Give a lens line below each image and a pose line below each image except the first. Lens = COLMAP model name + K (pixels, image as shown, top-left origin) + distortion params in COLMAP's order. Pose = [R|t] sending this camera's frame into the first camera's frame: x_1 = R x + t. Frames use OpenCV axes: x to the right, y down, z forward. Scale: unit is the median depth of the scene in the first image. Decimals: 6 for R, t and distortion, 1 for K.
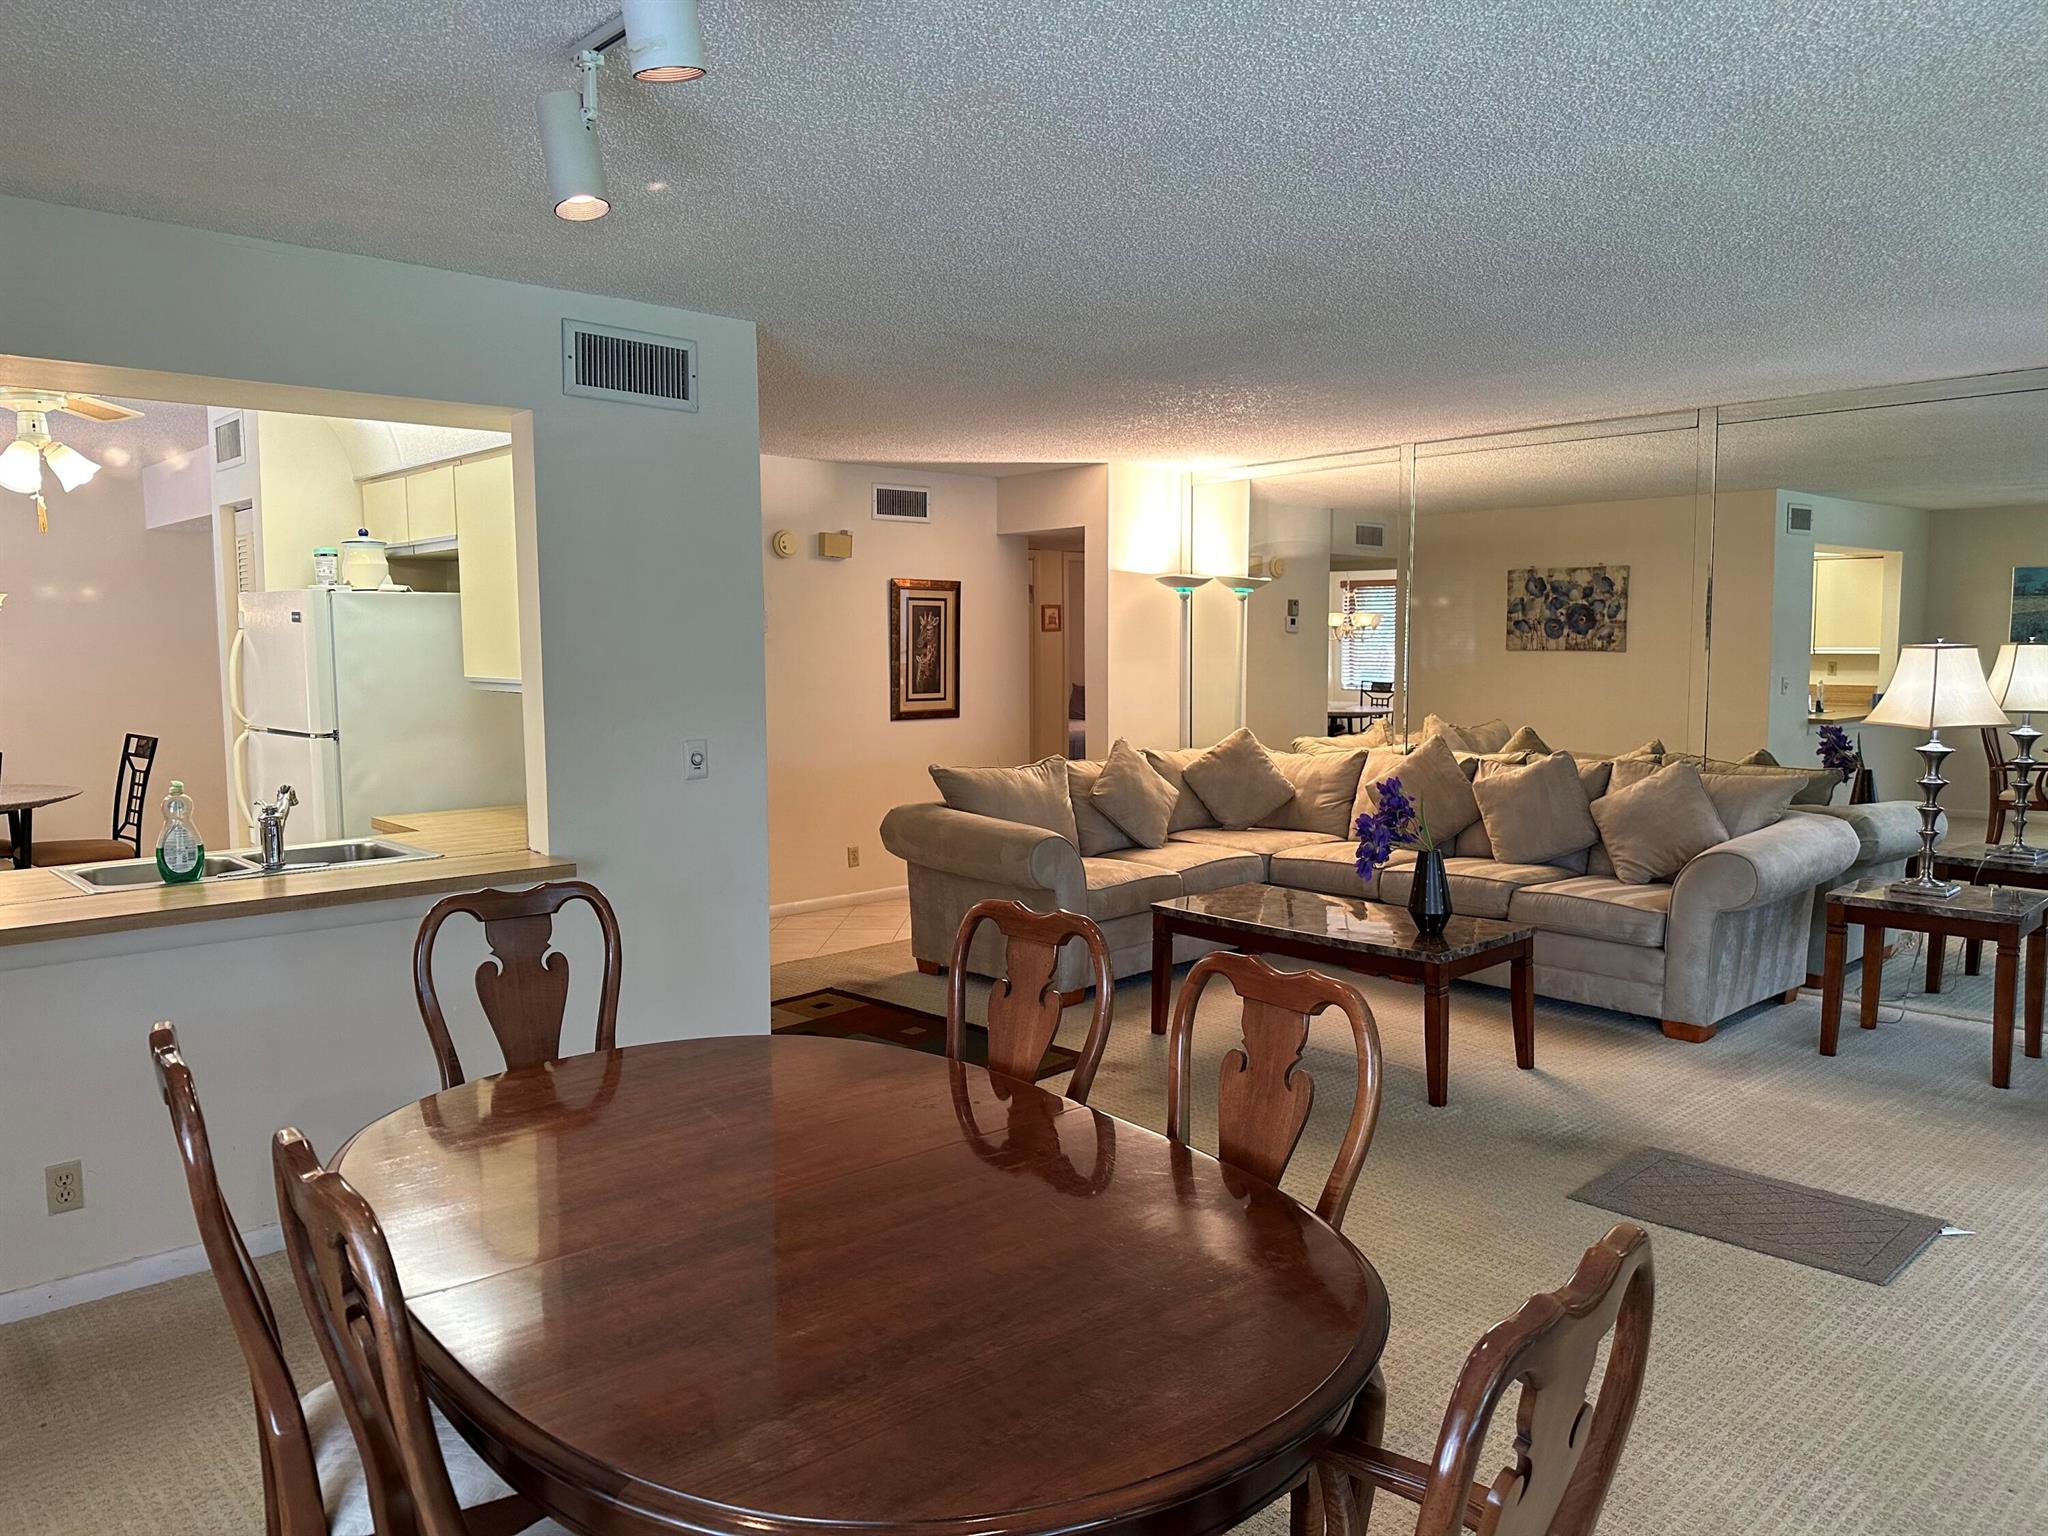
lens RADIAL K [[1427.7, 0, 1024.0], [0, 1427.7, 768.0], [0, 0, 1]] dist [0.007842, -0.007702]
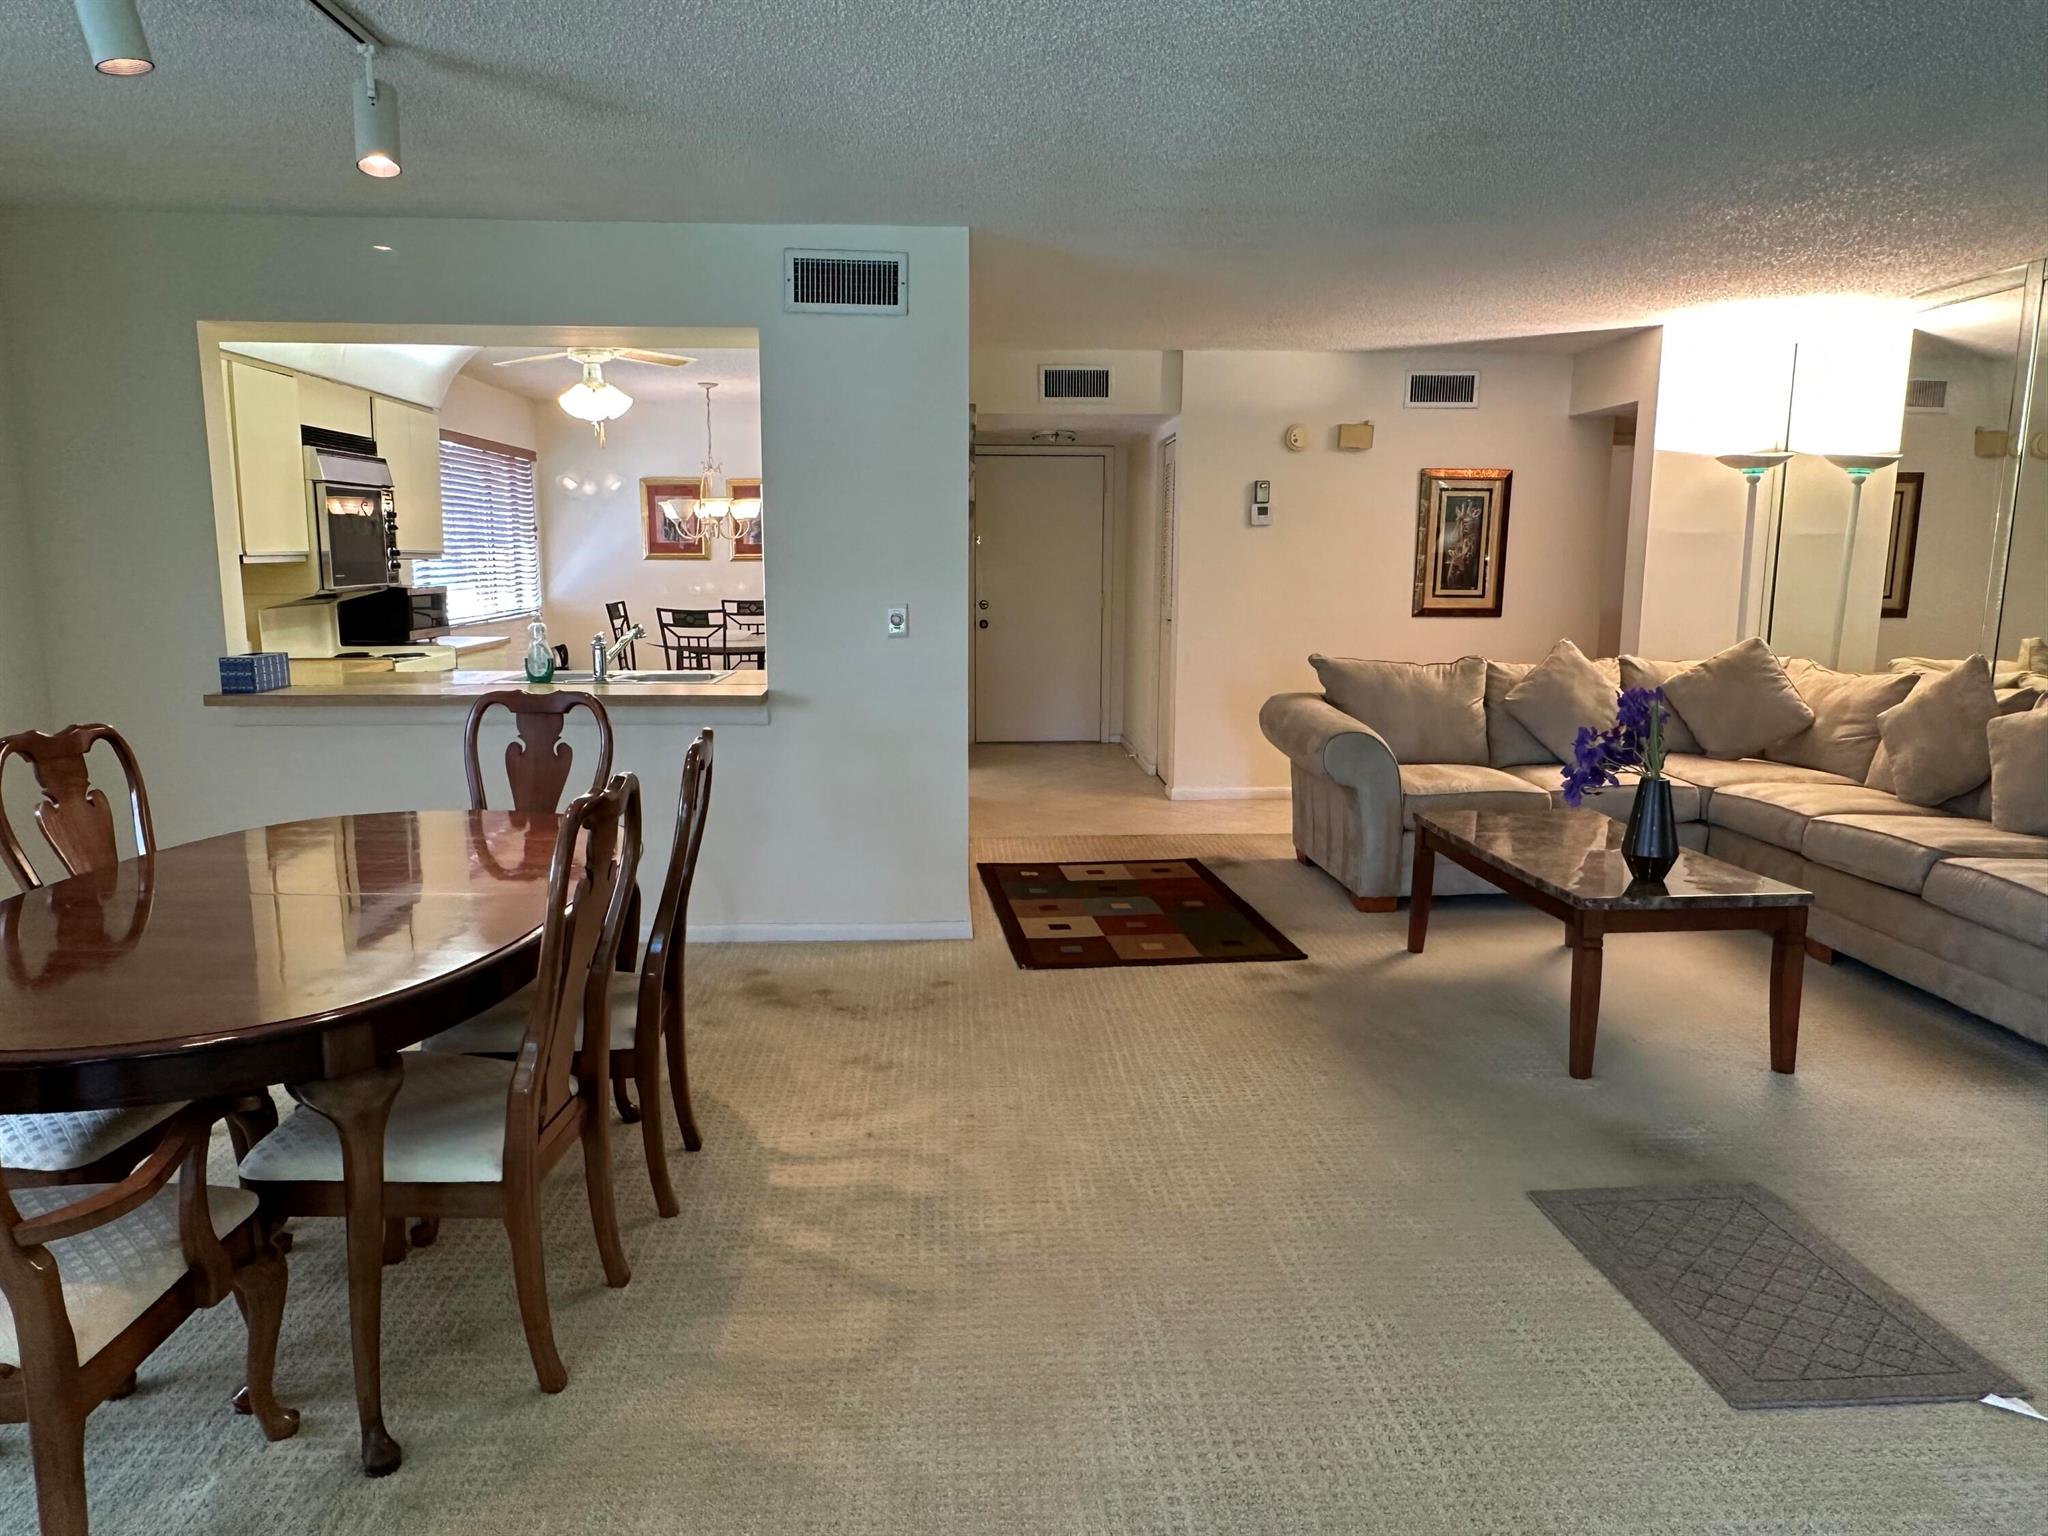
lens RADIAL K [[1375.2, 0, 1023.9], [0, 1375.2, 772.2], [0, 0, 1]] dist [-0.009542, -0.001294]
pose [[0.767611, 0.107231, -0.631882, 0.341831], [-0.064442, 0.993821, 0.090369, 0.005072], [0.637669, -0.028649, 0.769778, 0.119820]]
